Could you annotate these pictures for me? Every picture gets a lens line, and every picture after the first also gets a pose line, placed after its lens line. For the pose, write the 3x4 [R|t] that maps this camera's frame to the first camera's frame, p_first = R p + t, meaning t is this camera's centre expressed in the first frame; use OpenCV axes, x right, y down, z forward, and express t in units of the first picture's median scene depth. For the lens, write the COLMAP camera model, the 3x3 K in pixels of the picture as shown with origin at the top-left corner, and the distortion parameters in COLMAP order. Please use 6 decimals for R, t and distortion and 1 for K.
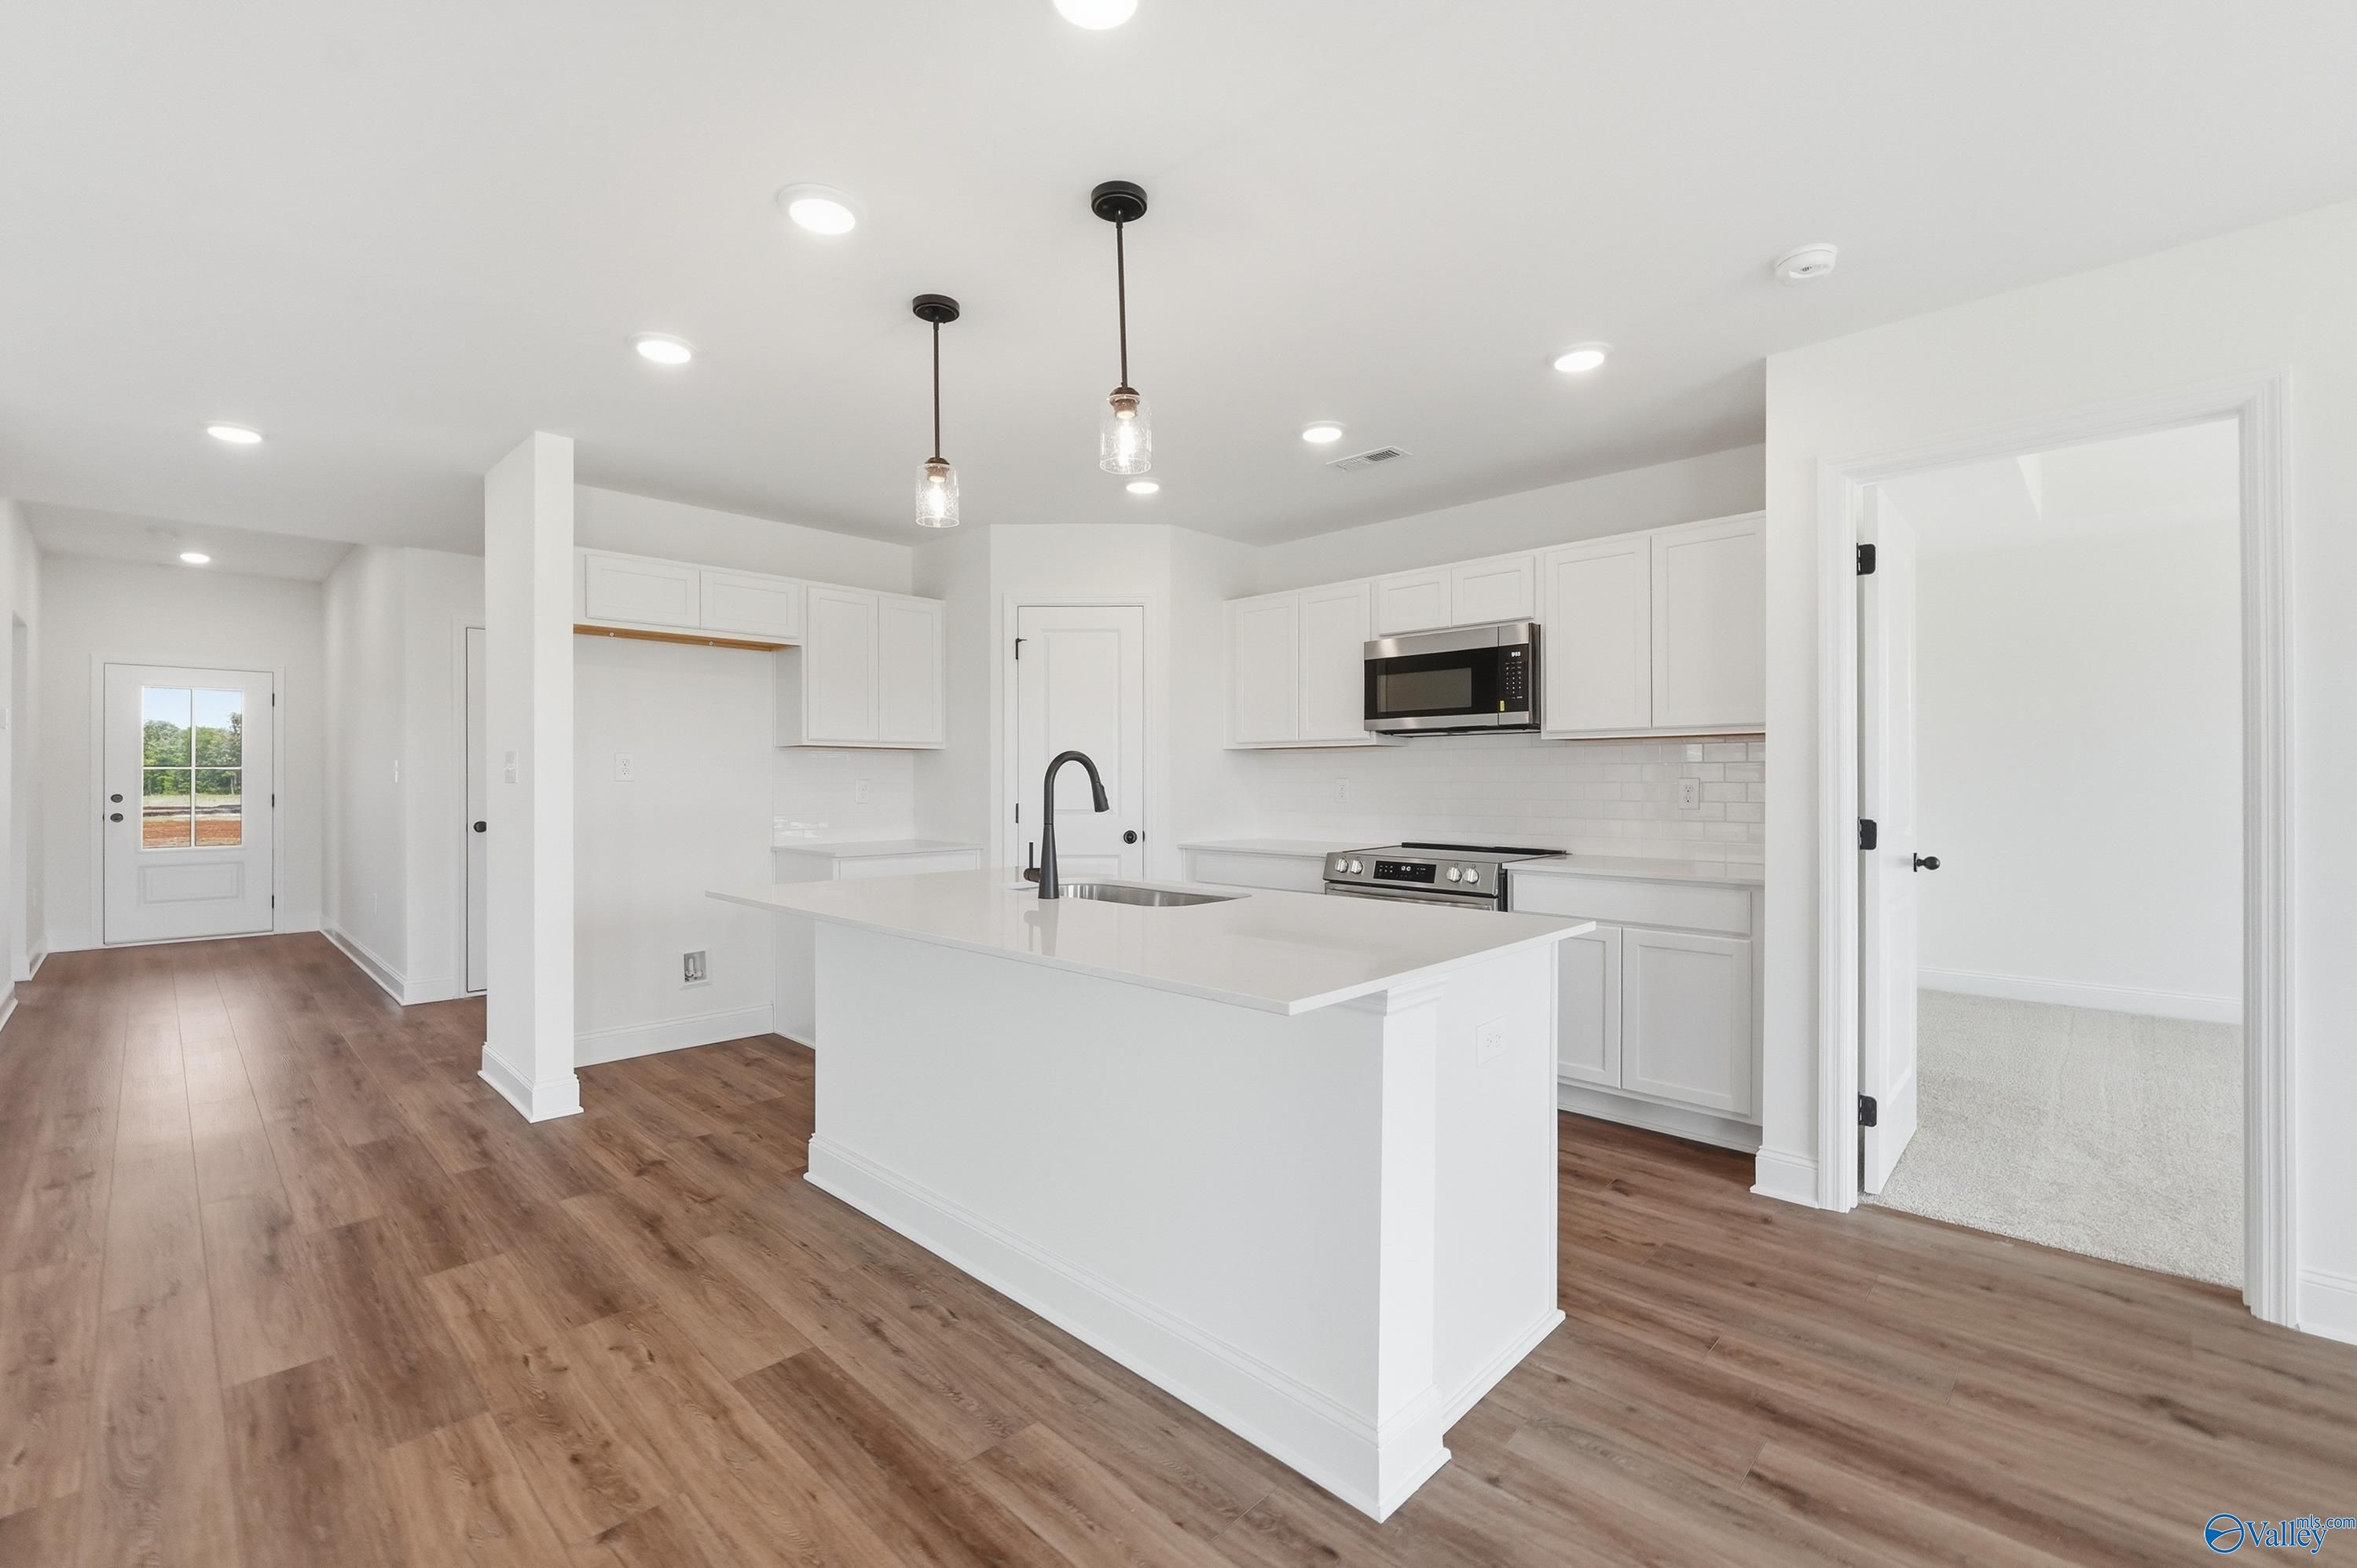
lens RADIAL K [[990.6, 0, 1166.8], [0, 990.6, 778.9], [0, 0, 1]] dist [0.000490, 0.000111]
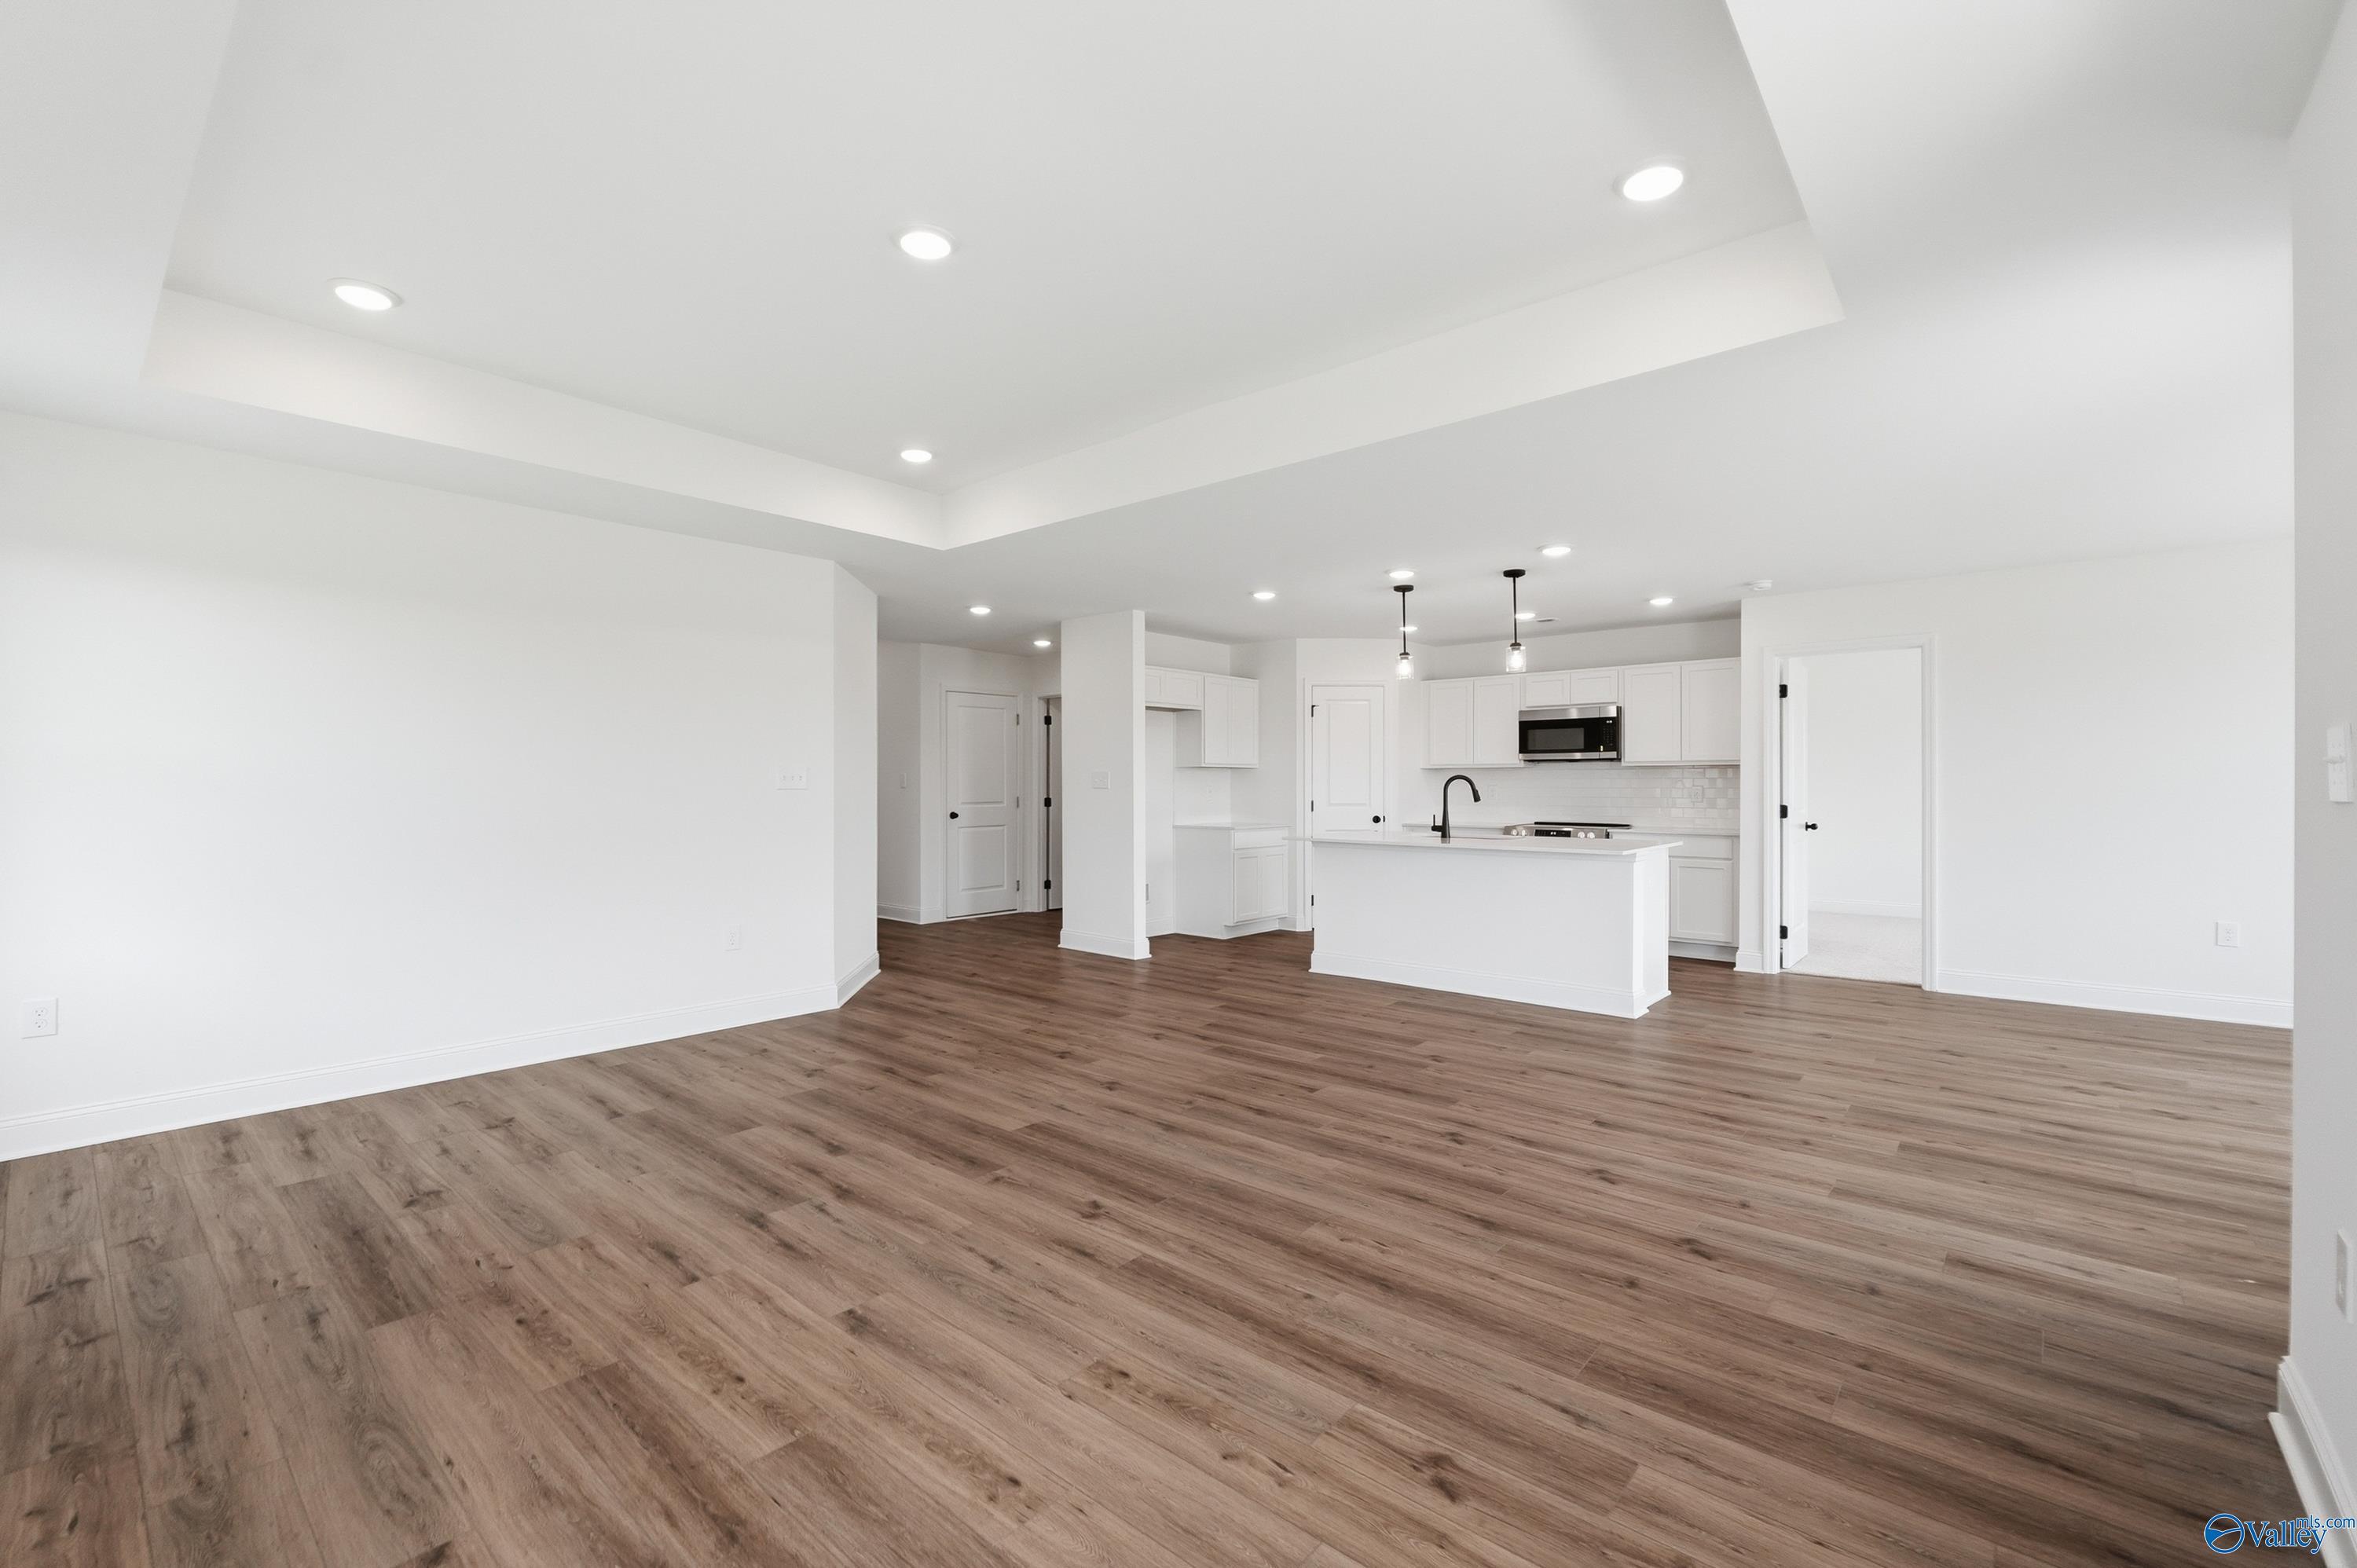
lens RADIAL K [[990.6, 0, 1166.8], [0, 990.6, 778.9], [0, 0, 1]] dist [0.000490, 0.000111]
pose [[0.998901, 0.001295, 0.046849, -0.834263], [-0.001134, 0.999993, -0.003456, -0.010634], [-0.046853, 0.003400, 0.998896, -1.234399]]
